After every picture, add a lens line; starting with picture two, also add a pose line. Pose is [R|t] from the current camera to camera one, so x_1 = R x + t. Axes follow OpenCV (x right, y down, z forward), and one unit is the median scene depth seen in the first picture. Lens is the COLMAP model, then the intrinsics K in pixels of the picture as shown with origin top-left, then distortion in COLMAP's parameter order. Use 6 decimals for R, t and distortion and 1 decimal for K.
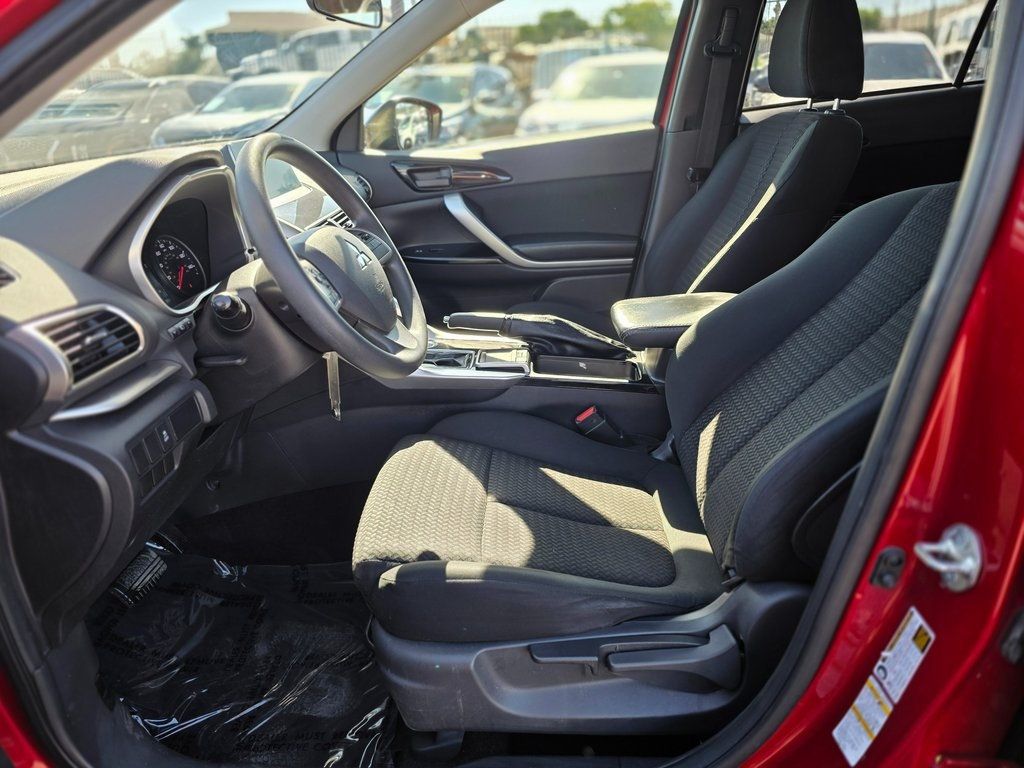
lens RADIAL K [[692.7, 0, 512.0], [0, 692.7, 384.0], [0, 0, 1]] dist [0.001940, -0.003261]
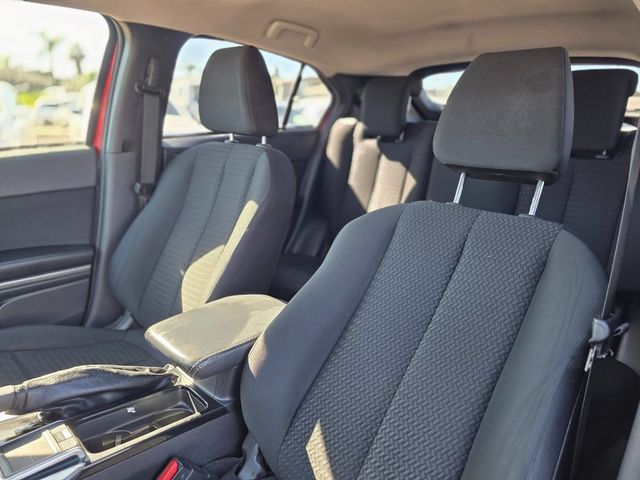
lens RADIAL K [[432.9, 0, 320.0], [0, 432.9, 240.0], [0, 0, 1]] dist [0.001940, -0.003261]
pose [[0.658925, -0.133026, 0.740352, -0.093358], [0.230573, 0.972578, -0.030461, -0.128426], [-0.715998, 0.190777, 0.671528, 0.314457]]
